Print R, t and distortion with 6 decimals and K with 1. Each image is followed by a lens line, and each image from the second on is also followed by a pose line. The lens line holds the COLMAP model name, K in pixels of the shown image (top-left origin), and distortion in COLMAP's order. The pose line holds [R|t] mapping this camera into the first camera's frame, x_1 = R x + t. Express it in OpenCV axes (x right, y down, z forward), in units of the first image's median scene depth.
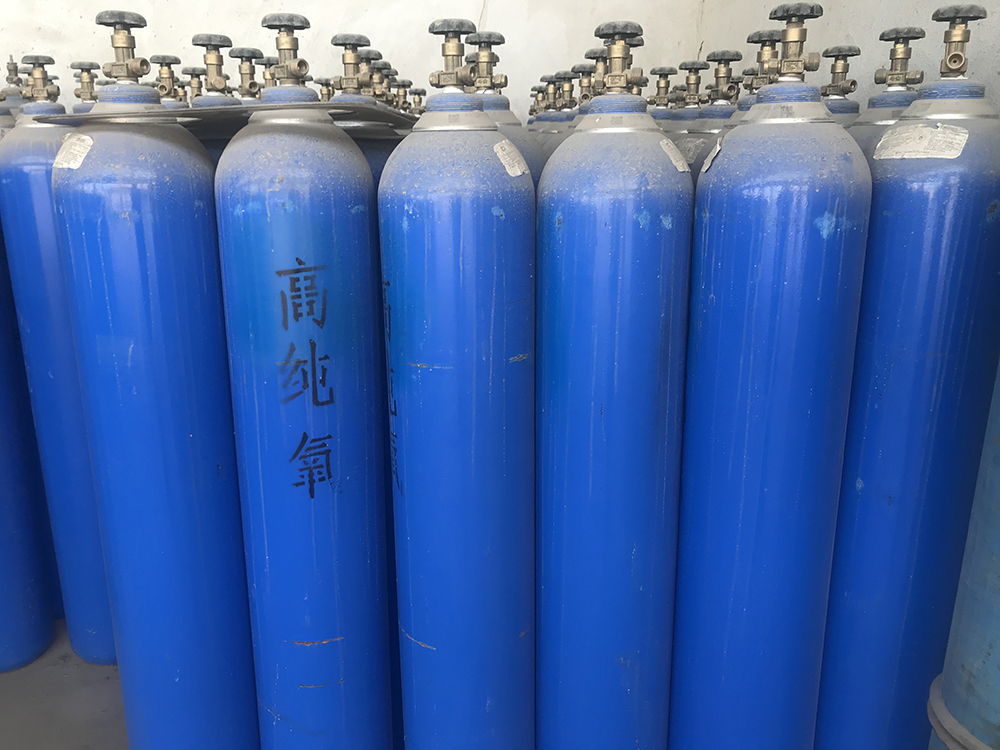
lens RADIAL K [[818.3, 0, 498.6], [0, 818.3, 358.4], [0, 0, 1]] dist [0.060445, -0.110975]
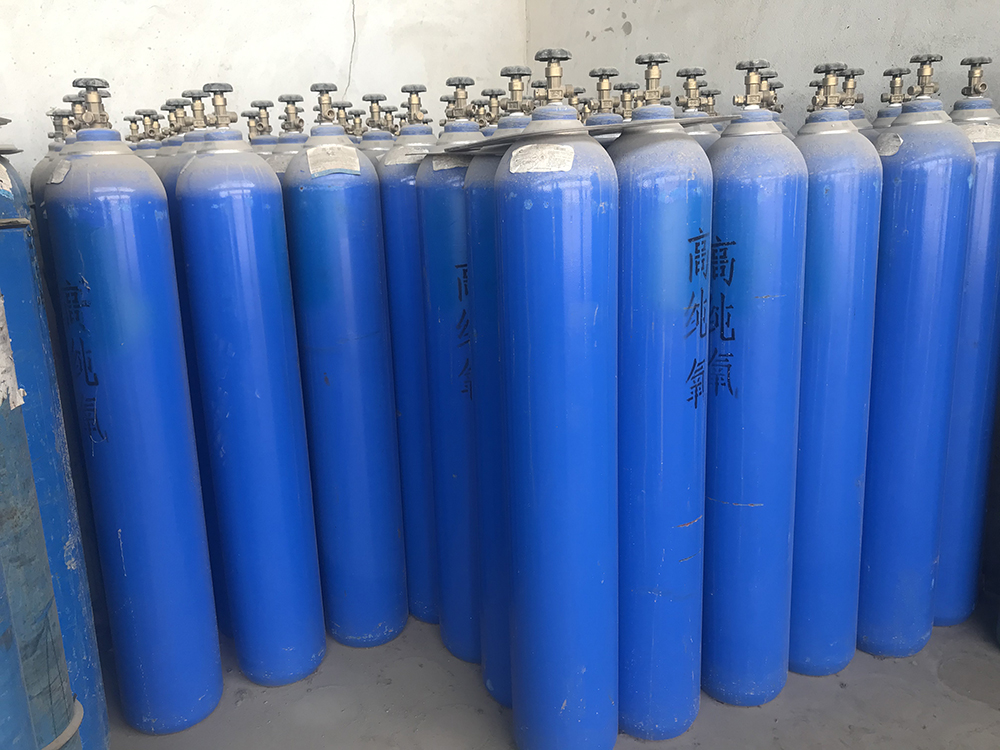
lens RADIAL K [[862.4, 0, 500.0], [0, 862.4, 375.0], [0, 0, 1]] dist [0.012743, 0.010671]
pose [[0.852274, -0.161169, 0.497648, -1.231904], [0.174077, 0.984514, 0.020722, 0.031088], [-0.493281, 0.068968, 0.867131, -0.074889]]
